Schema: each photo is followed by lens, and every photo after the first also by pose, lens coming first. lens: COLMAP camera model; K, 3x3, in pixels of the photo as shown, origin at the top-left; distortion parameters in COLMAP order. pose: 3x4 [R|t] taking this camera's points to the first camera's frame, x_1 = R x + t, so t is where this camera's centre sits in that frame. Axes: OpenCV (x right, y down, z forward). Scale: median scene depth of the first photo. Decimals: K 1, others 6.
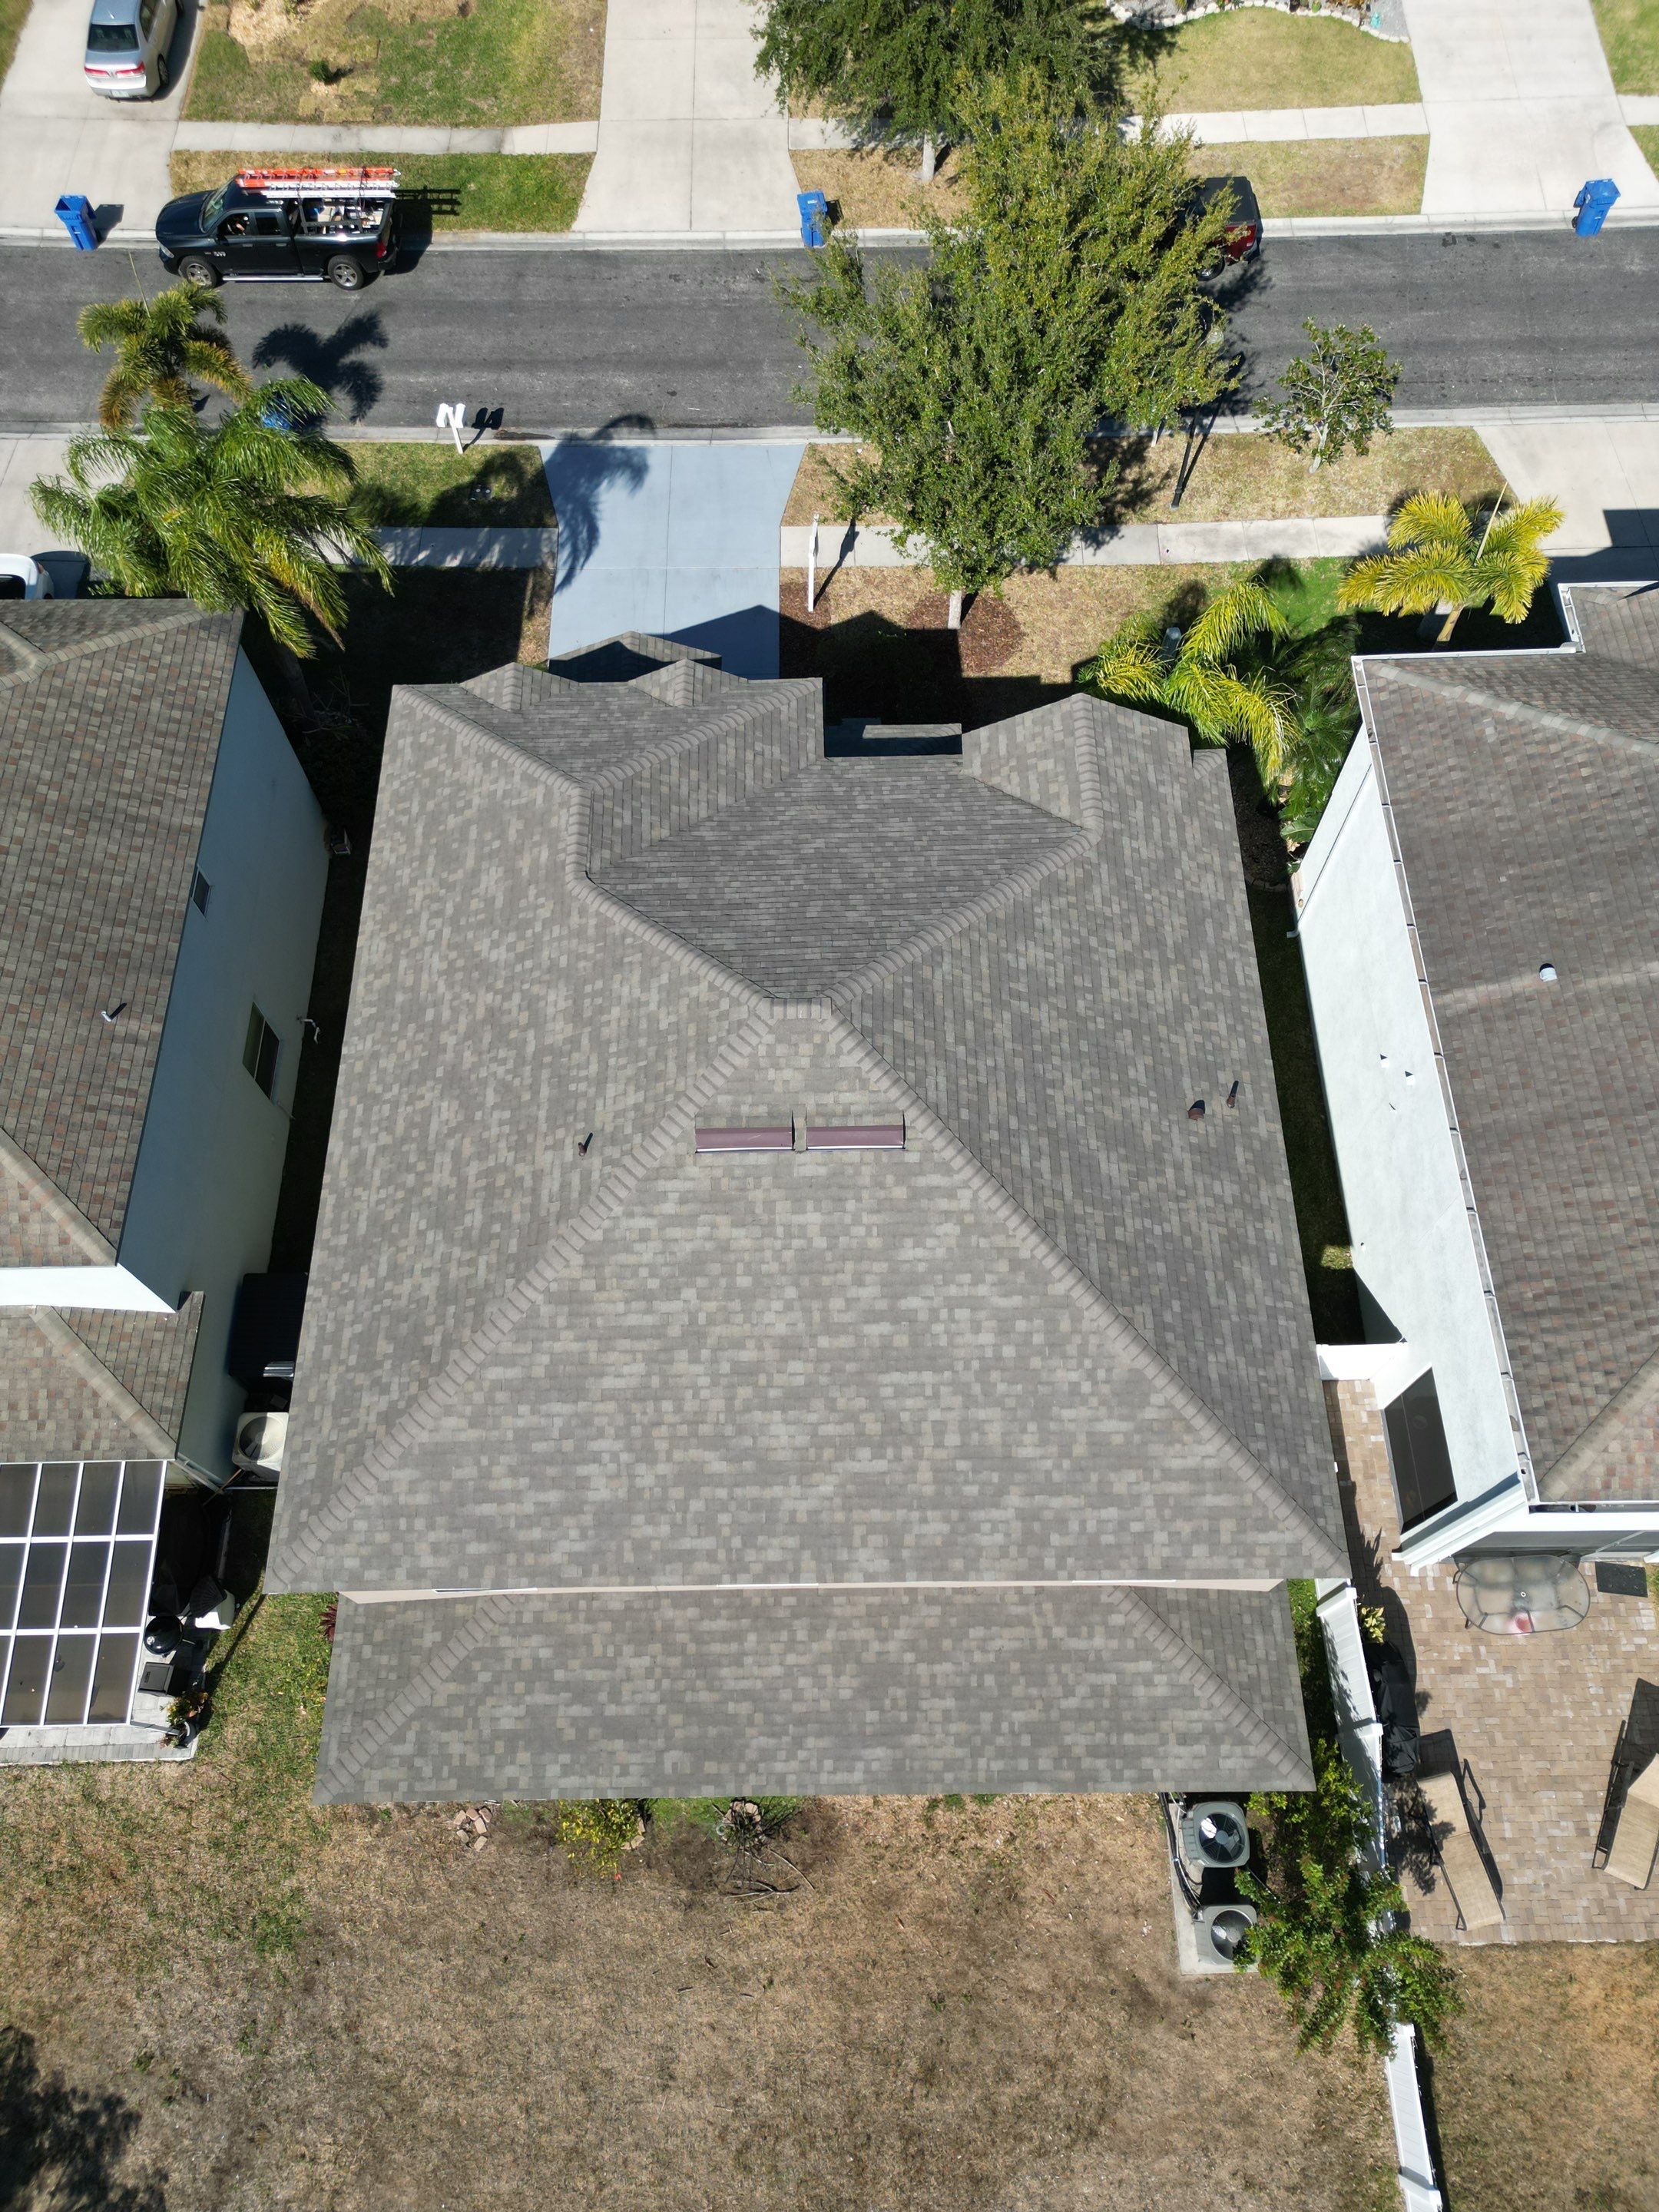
lens RADIAL K [[1547.8, 0, 828.0], [0, 1547.8, 1128.3], [0, 0, 1]] dist [0.066481, -0.062026]
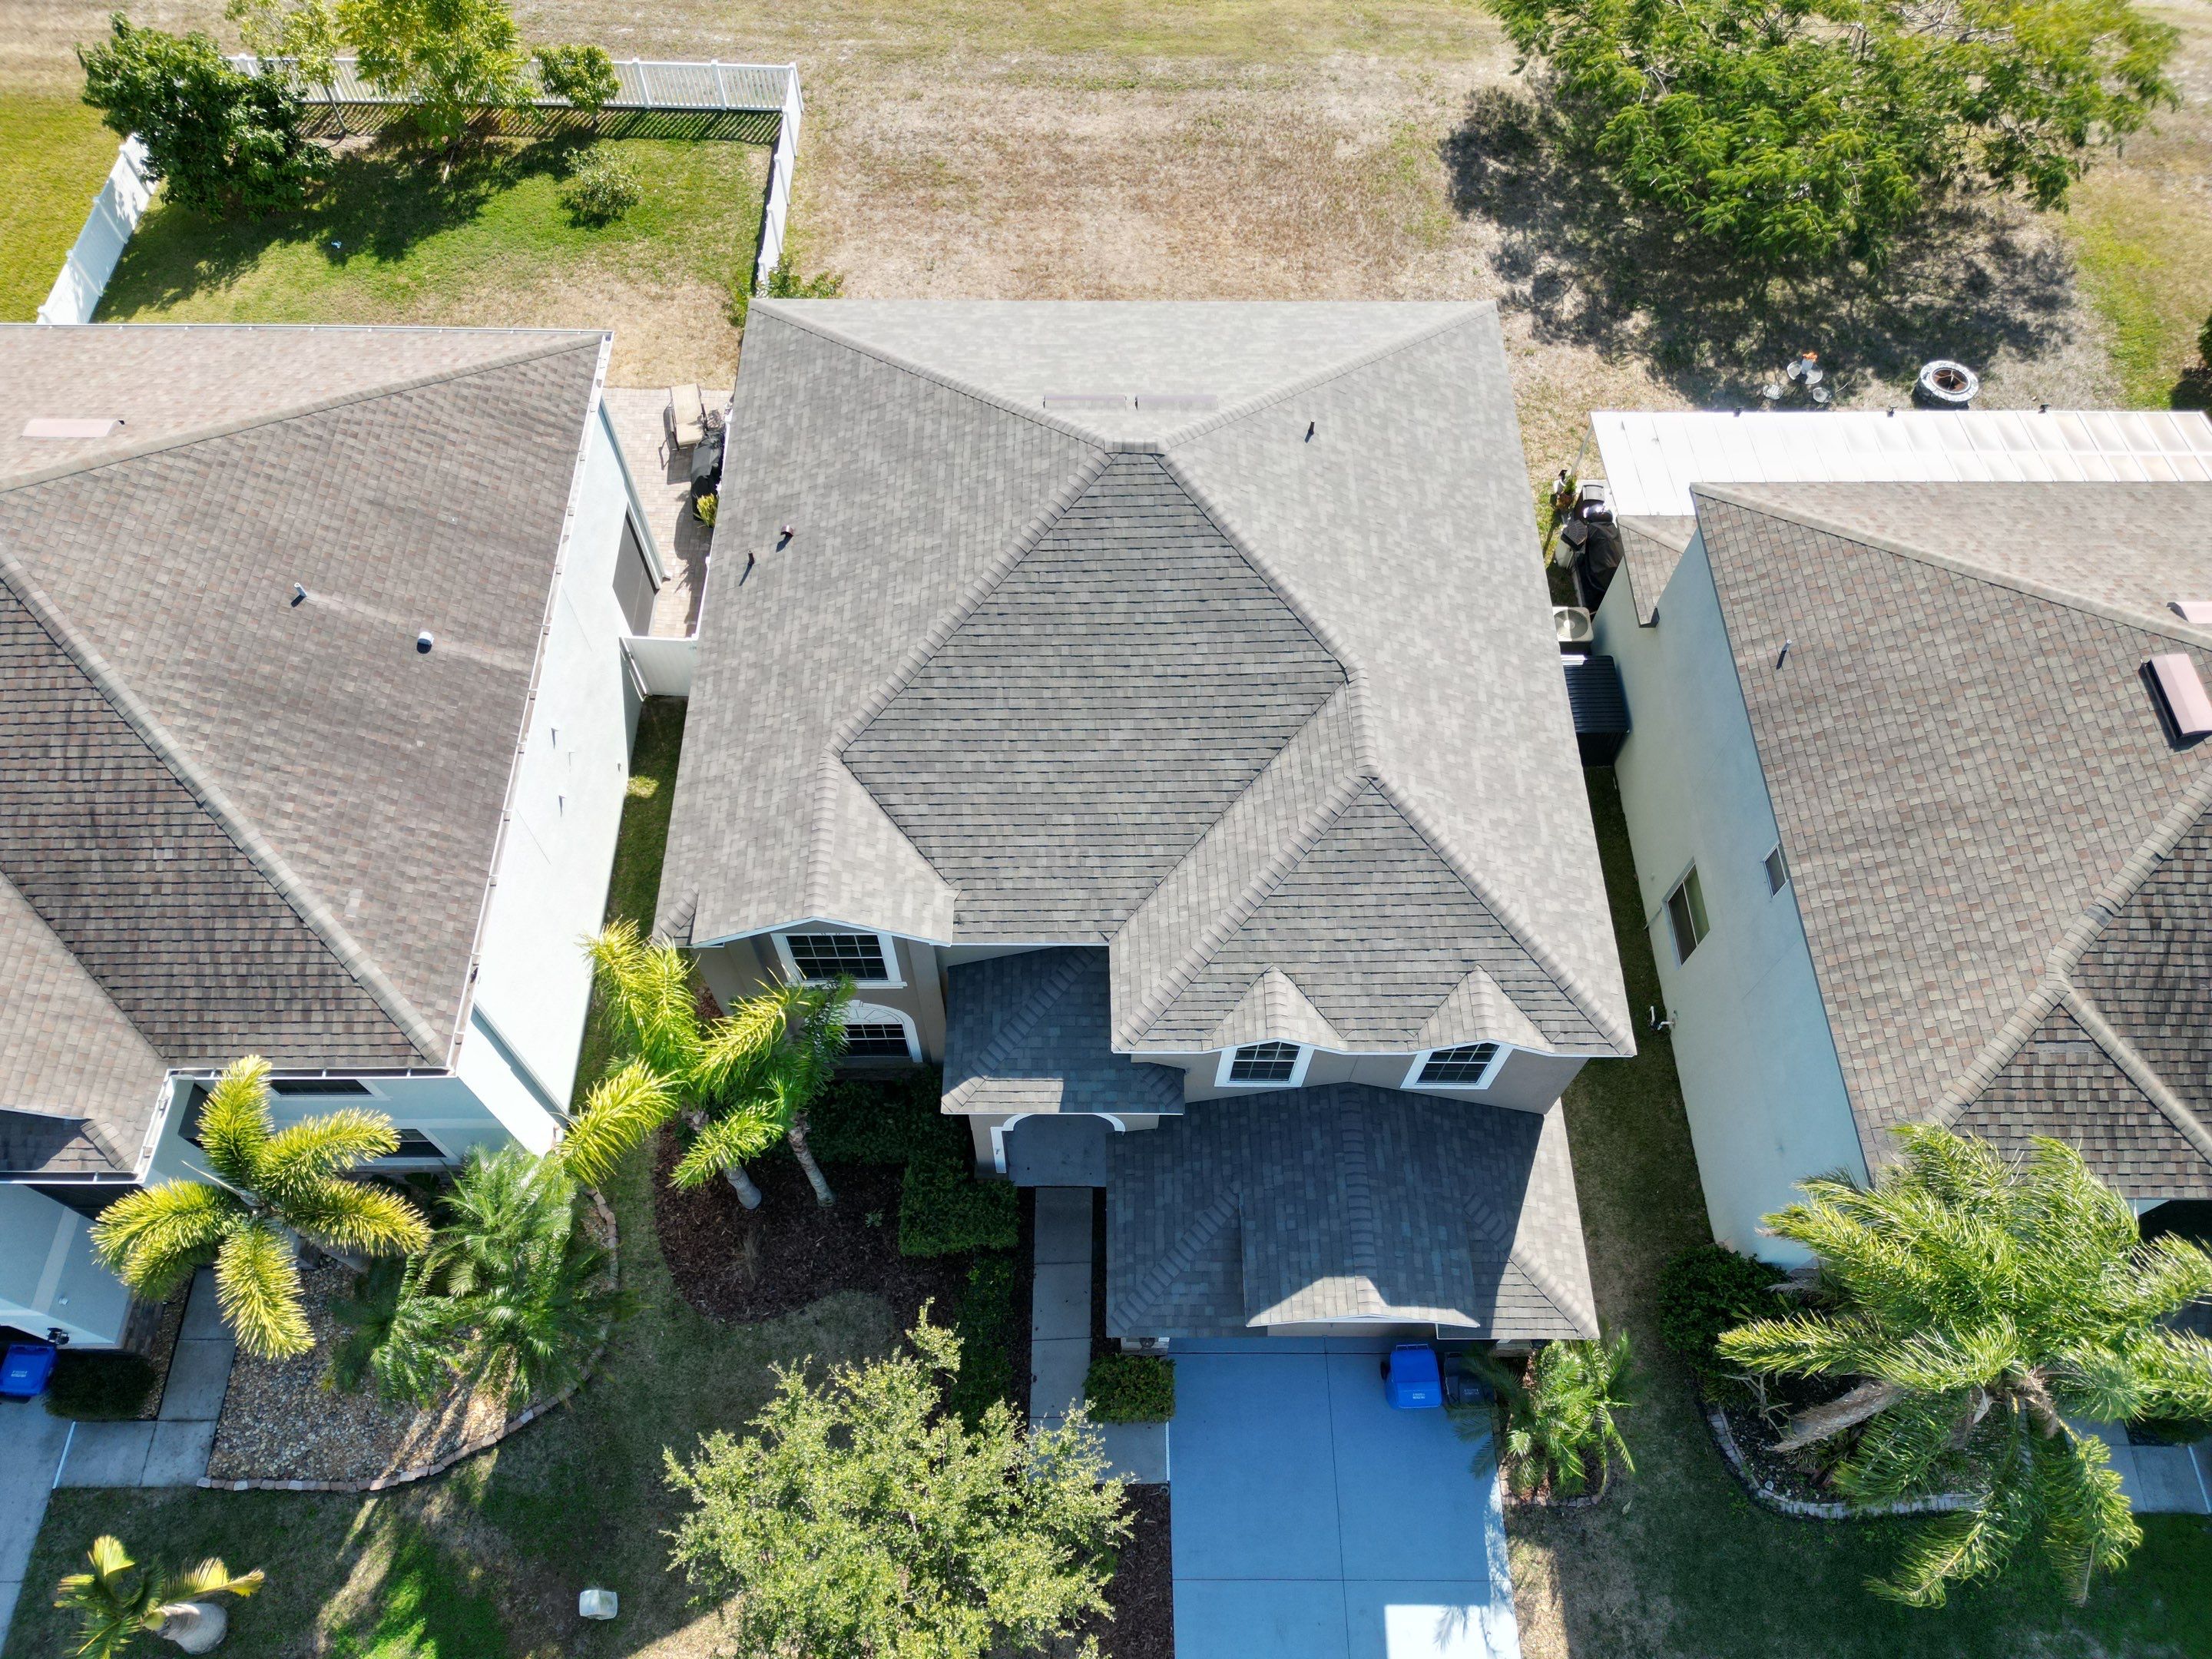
lens RADIAL K [[1547.8, 0, 1086.3], [0, 1547.8, 832.4], [0, 0, 1]] dist [0.066481, -0.062026]
pose [[-0.999918, -0.004791, 0.011867, 0.000489], [0.012507, -0.562356, 0.826801, -0.986943], [0.002712, 0.826881, 0.562370, 0.488309]]
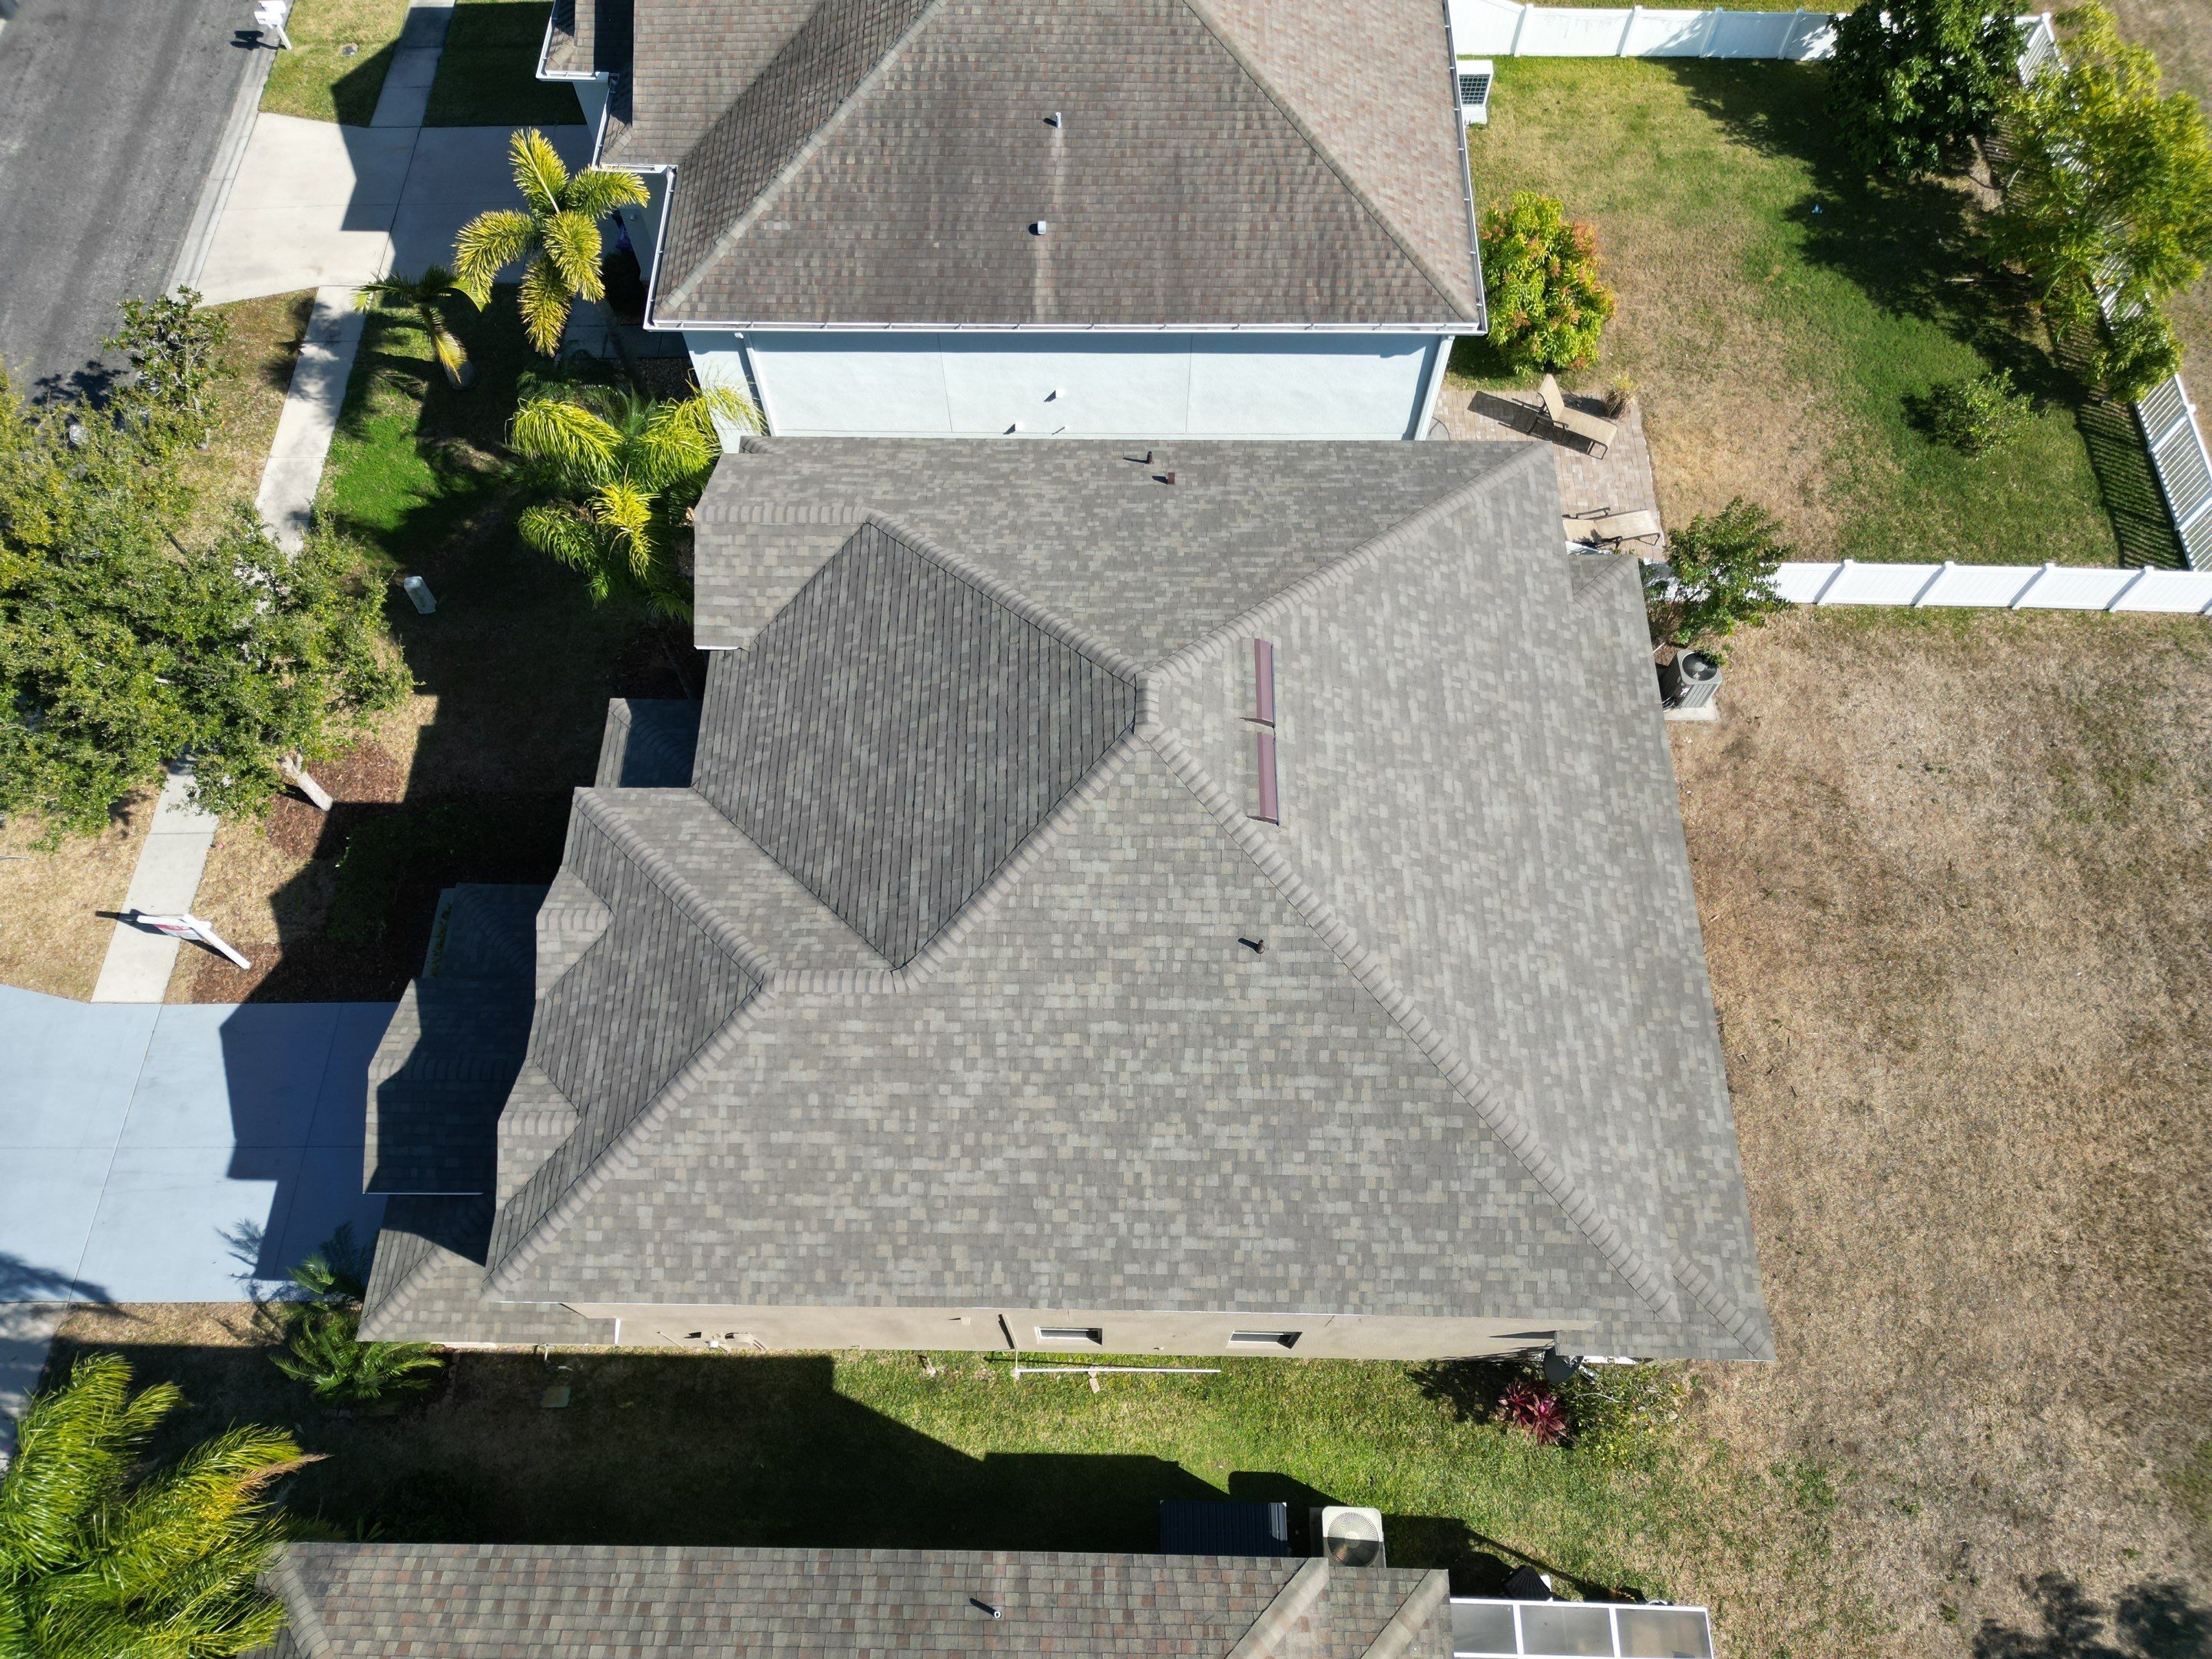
lens RADIAL K [[1547.8, 0, 1086.0], [0, 1547.8, 829.3], [0, 0, 1]] dist [0.066481, -0.062026]
pose [[0.029694, -0.889589, 0.455795, -0.449819], [0.904205, 0.218276, 0.367109, -0.379294], [-0.426066, 0.401231, 0.810853, 0.206220]]
